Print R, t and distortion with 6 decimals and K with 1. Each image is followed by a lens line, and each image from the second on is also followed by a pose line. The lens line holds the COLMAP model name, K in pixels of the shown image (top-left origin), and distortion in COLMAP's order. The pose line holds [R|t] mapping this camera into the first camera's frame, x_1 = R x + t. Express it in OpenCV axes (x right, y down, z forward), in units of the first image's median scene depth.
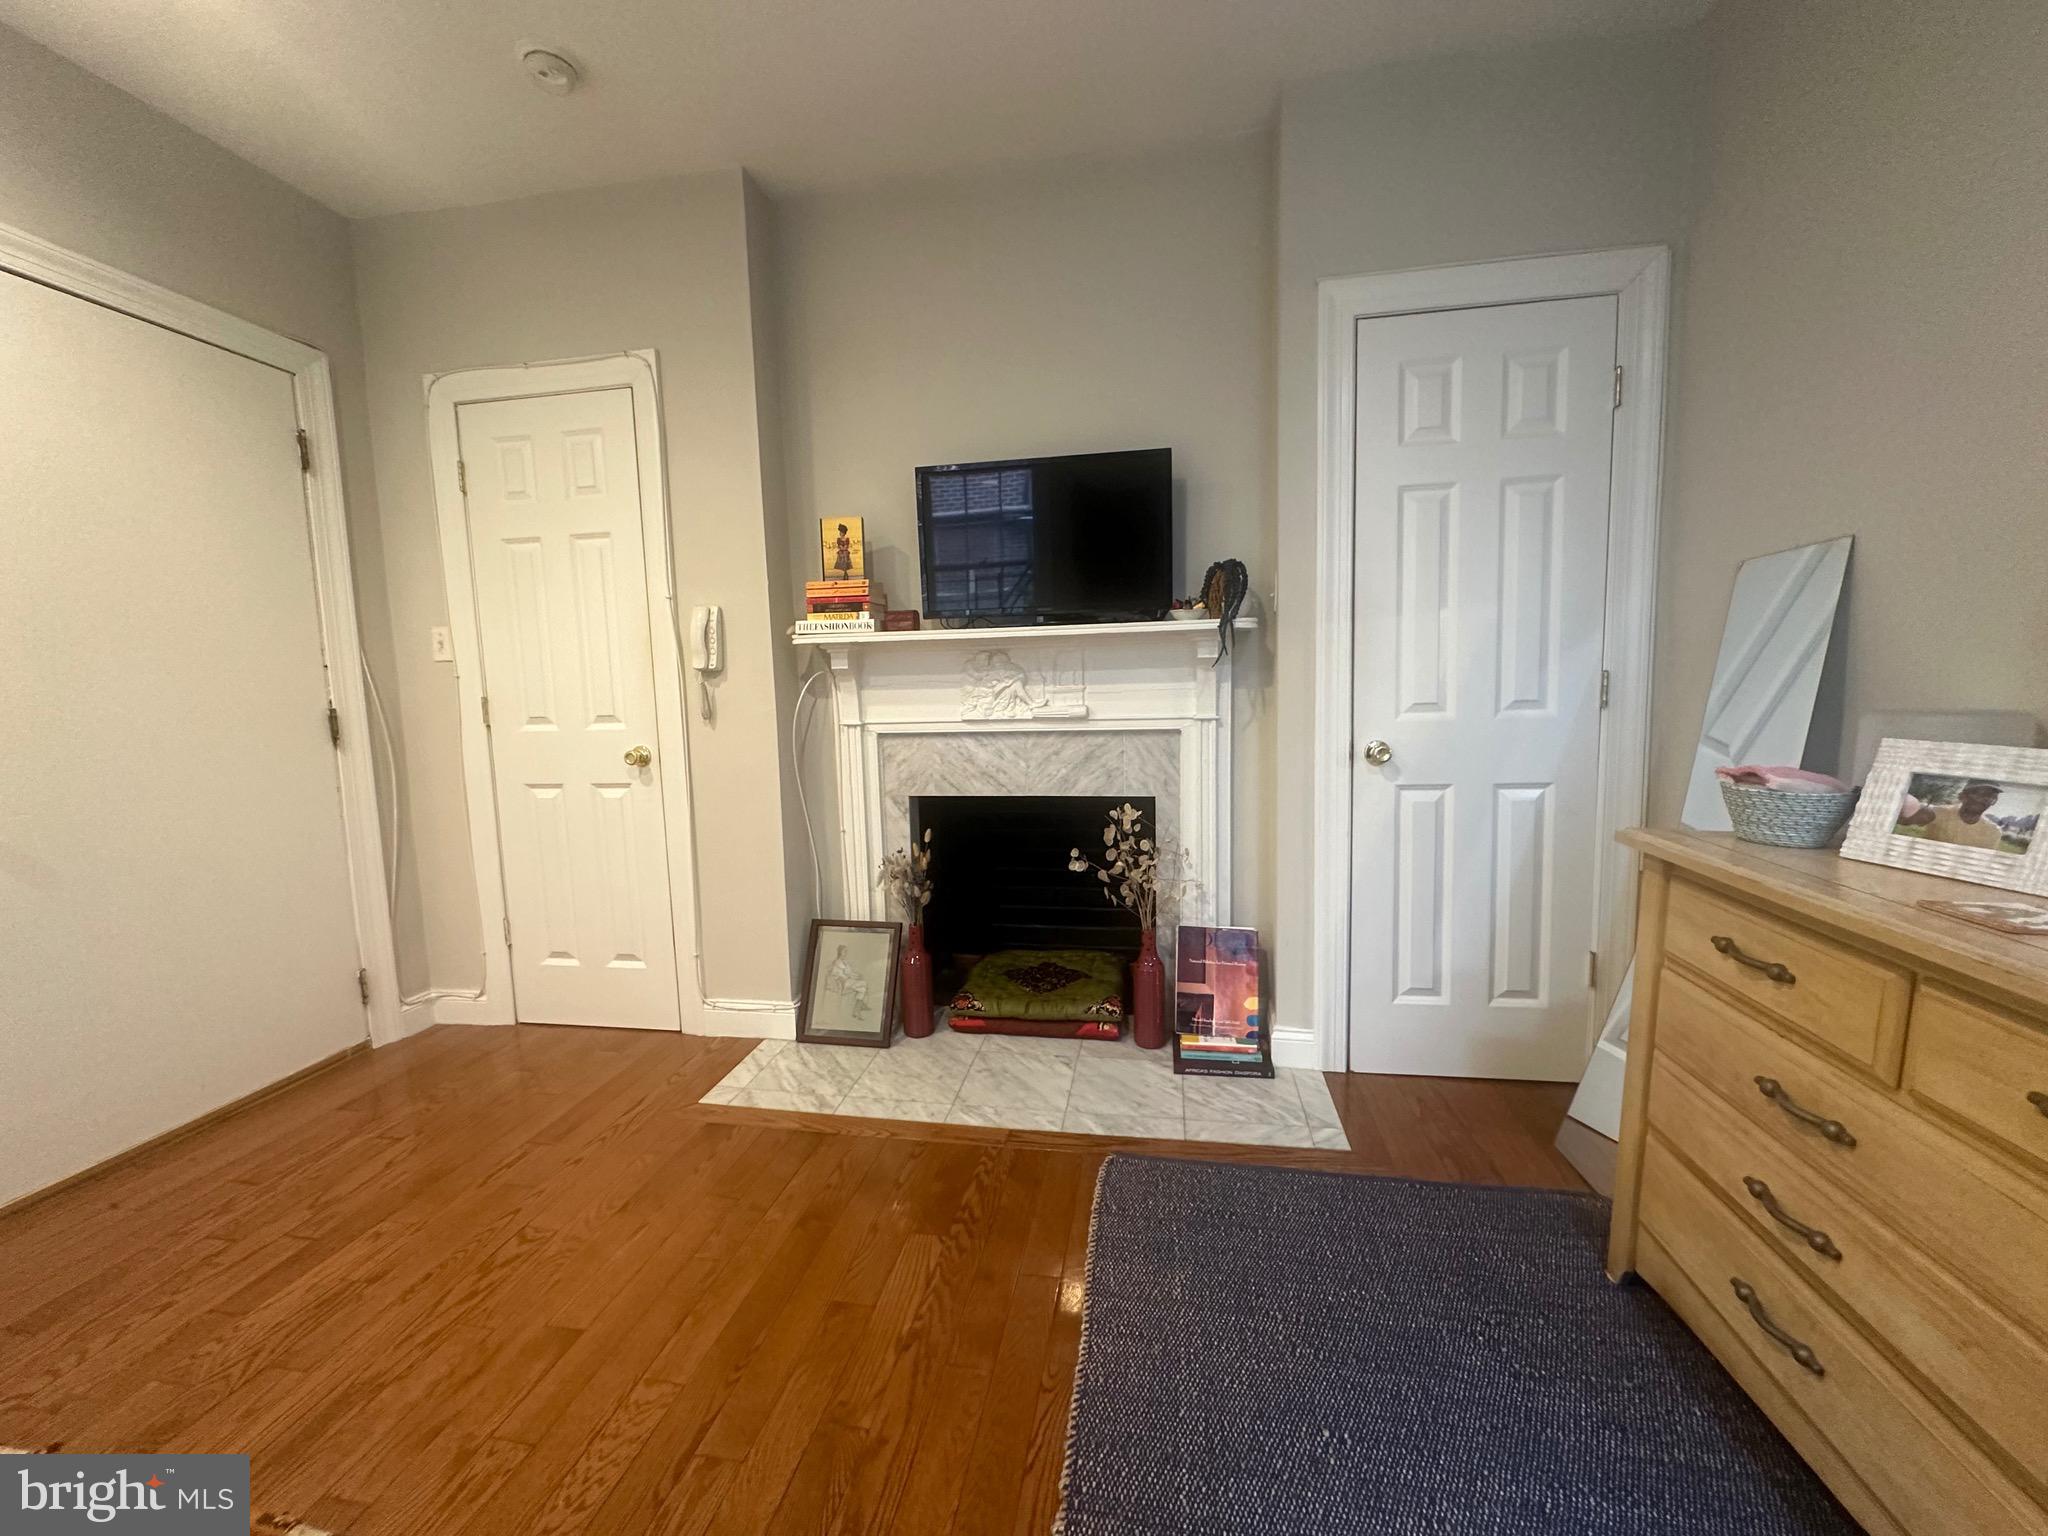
lens RADIAL K [[817.7, 0, 1022.5], [0, 817.7, 766.7], [0, 0, 1]] dist [-0.005841, 0.002011]
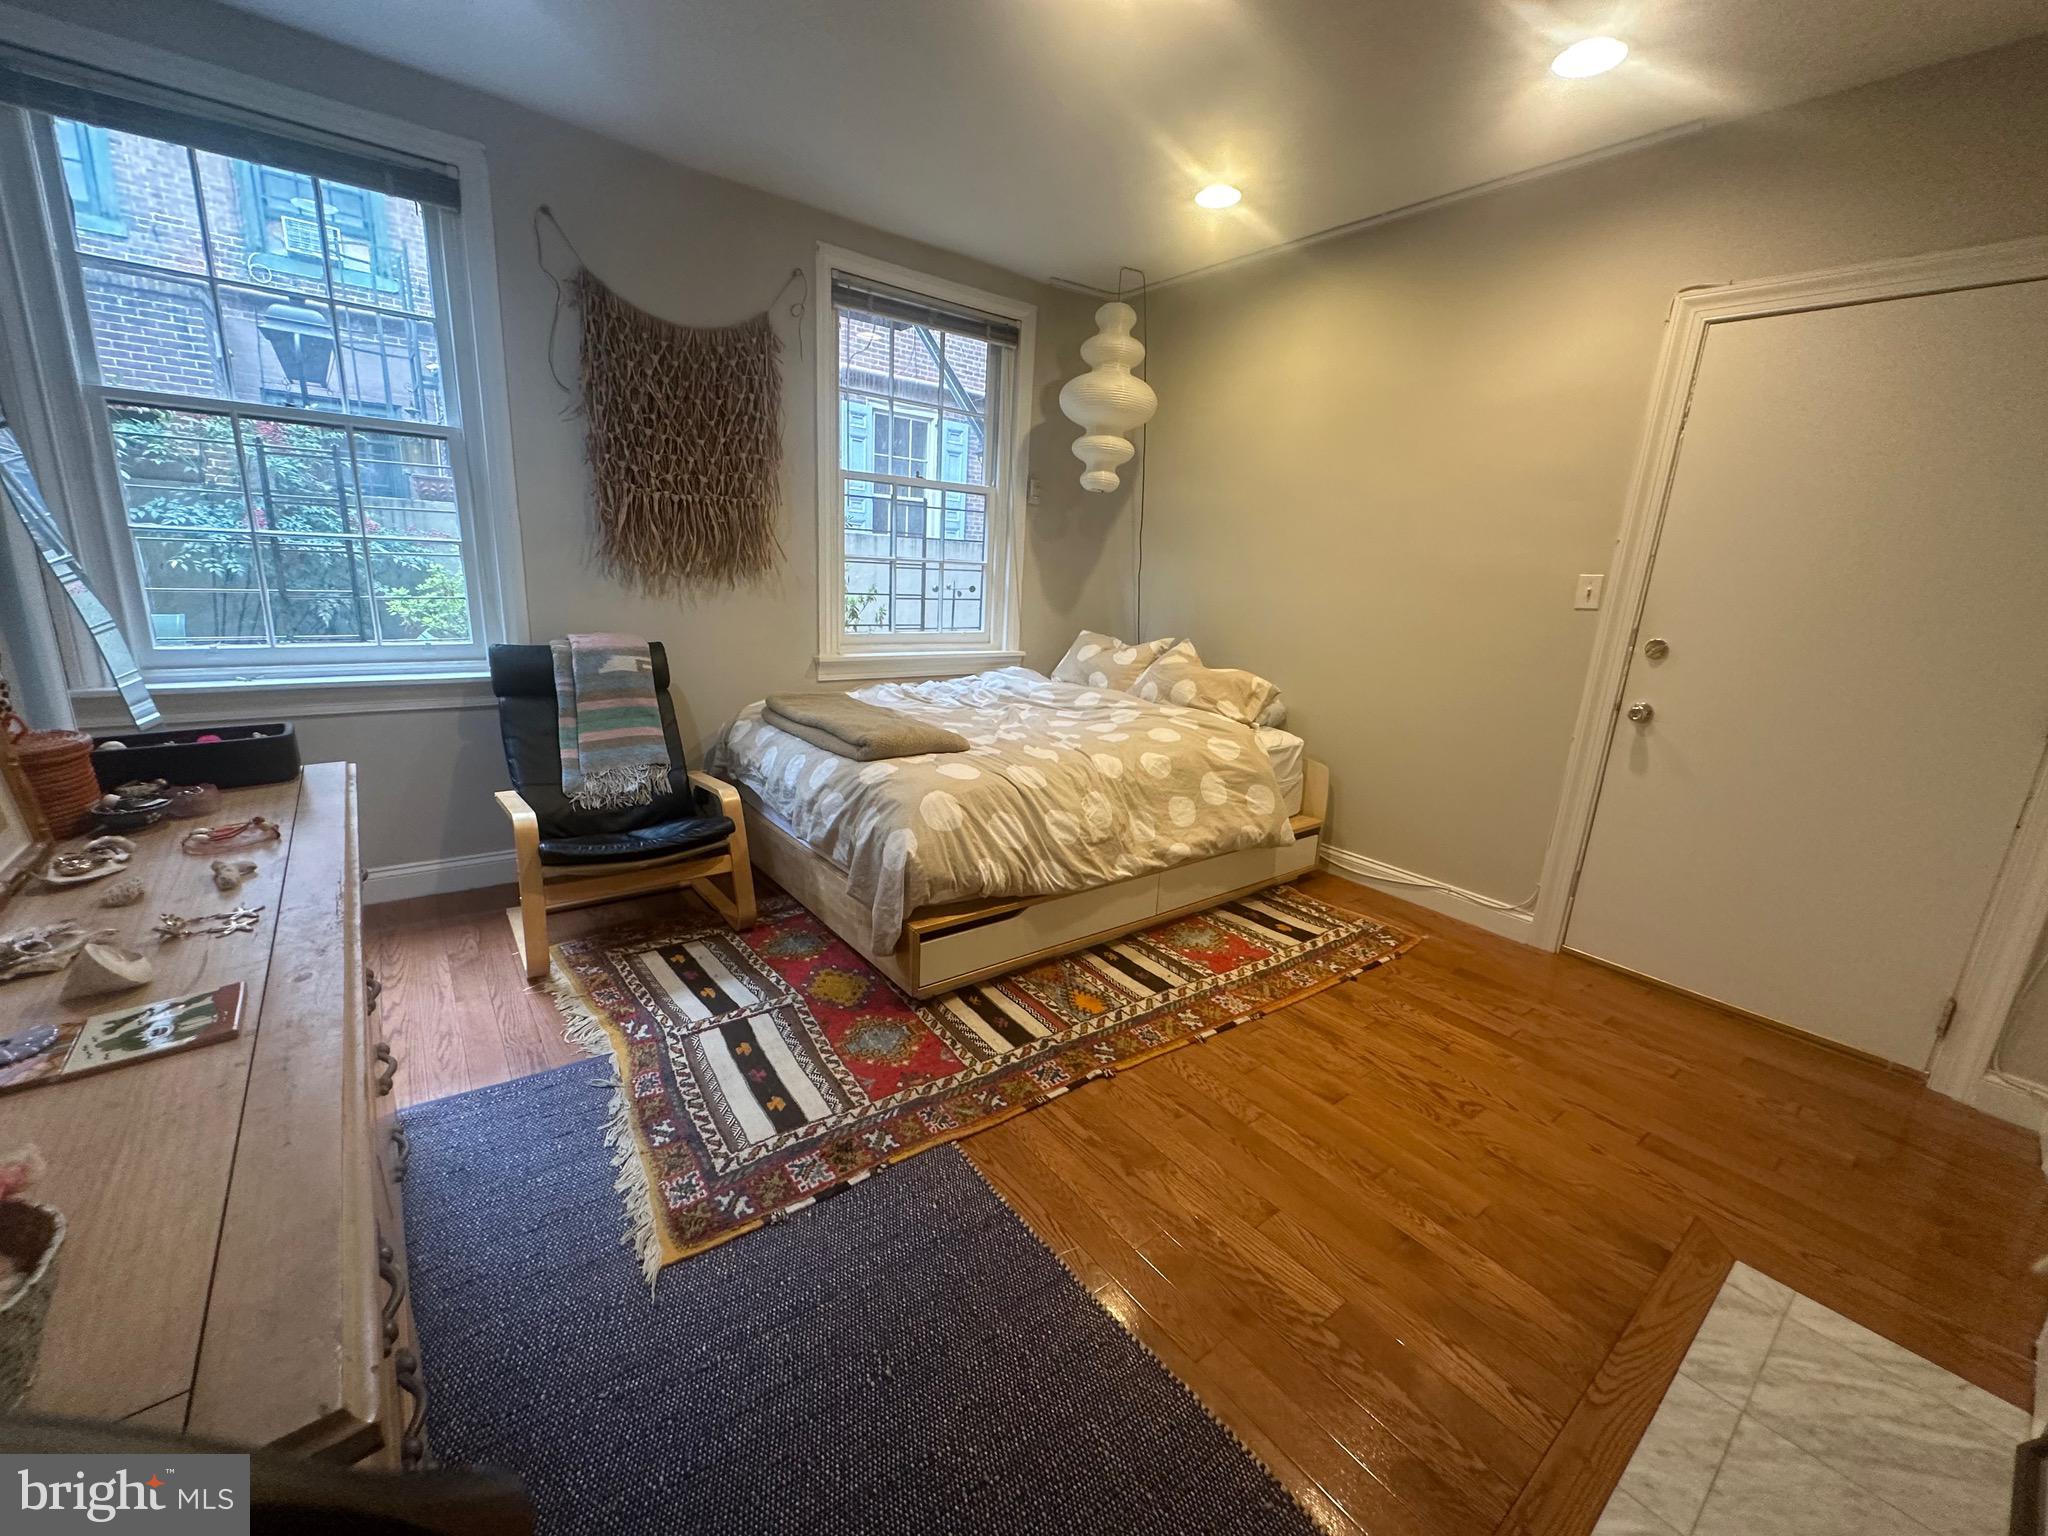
lens RADIAL K [[817.7, 0, 1021.2], [0, 817.7, 768.4], [0, 0, 1]] dist [-0.005841, 0.002011]
pose [[-0.670058, 0.176016, -0.721139, 0.442063], [-0.117228, 0.934198, 0.336944, -0.159800], [0.732994, 0.310310, -0.605333, 0.758588]]
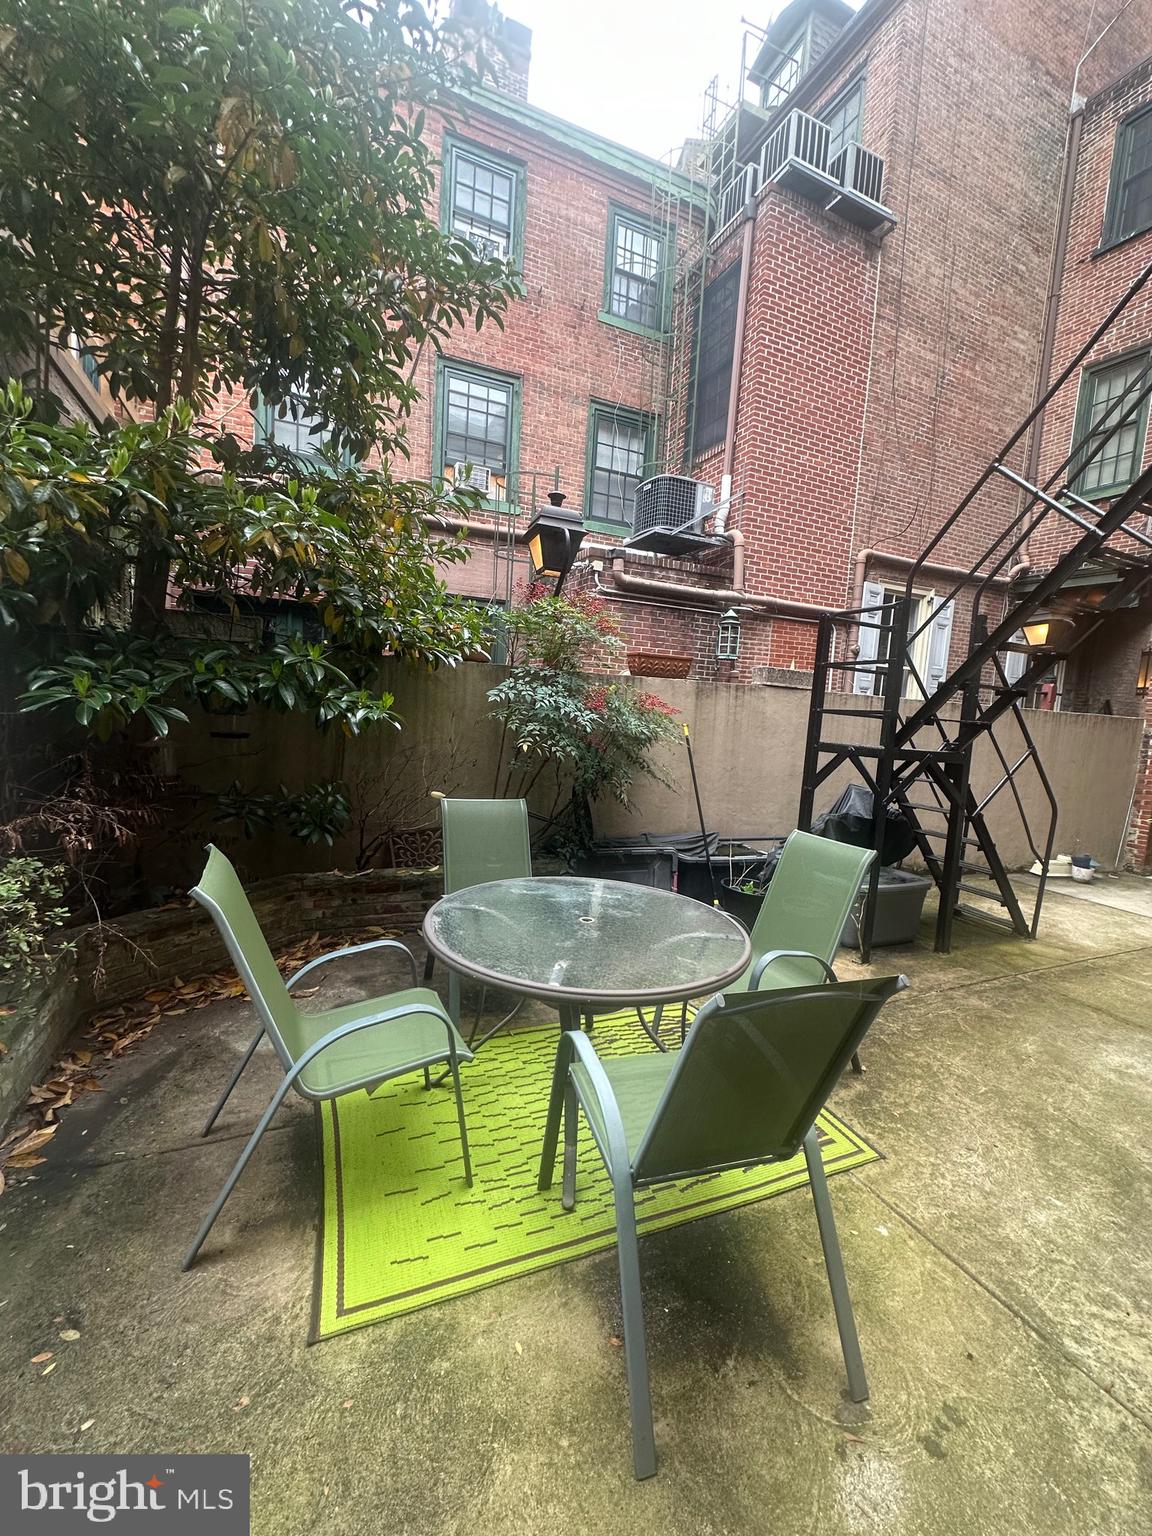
lens RADIAL K [[613.3, 0, 570.4], [0, 613.3, 766.0], [0, 0, 1]] dist [-0.005841, 0.002011]
pose [[-0.841091, 0.039999, -0.539412, 0.561902], [-0.092114, 0.972102, 0.215715, -0.121265], [0.532992, 0.231123, -0.813942, 0.383775]]
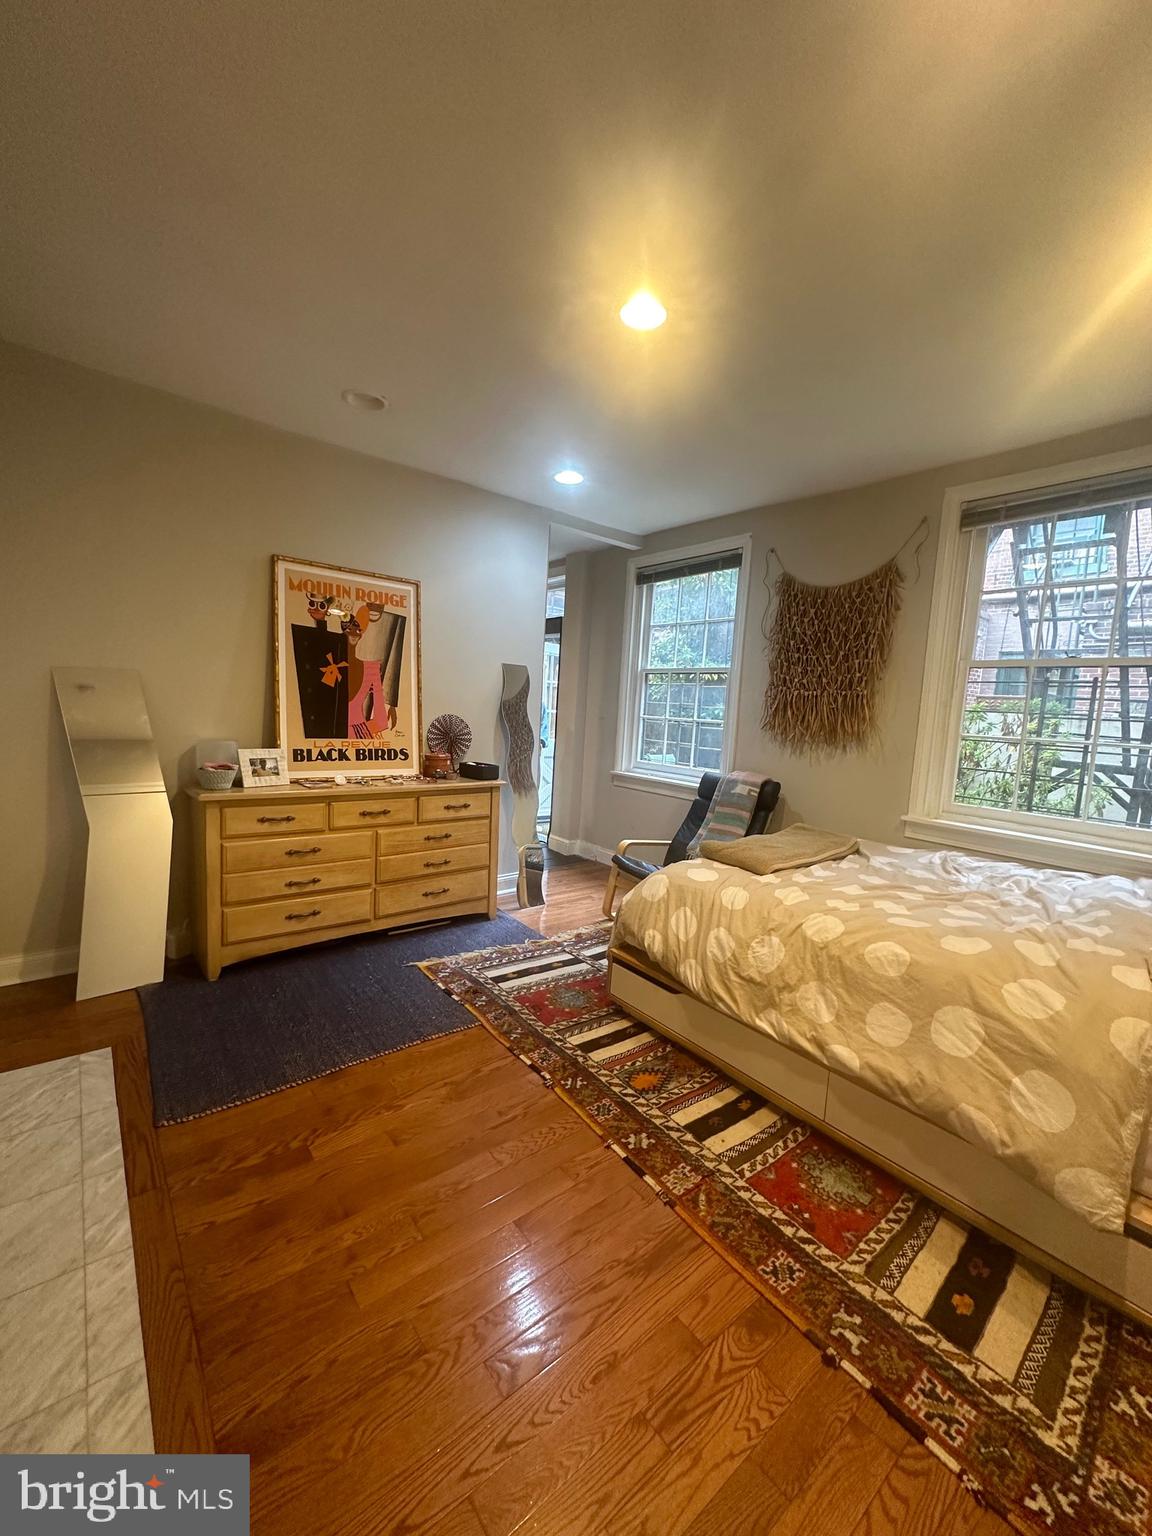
lens RADIAL K [[613.3, 0, 576.5], [0, 613.3, 767.2], [0, 0, 1]] dist [-0.005841, 0.002011]
pose [[-0.757856, -0.078936, 0.647630, -0.739032], [0.038617, 0.985486, 0.165305, -0.152596], [-0.651279, 0.150287, -0.743808, 0.947802]]
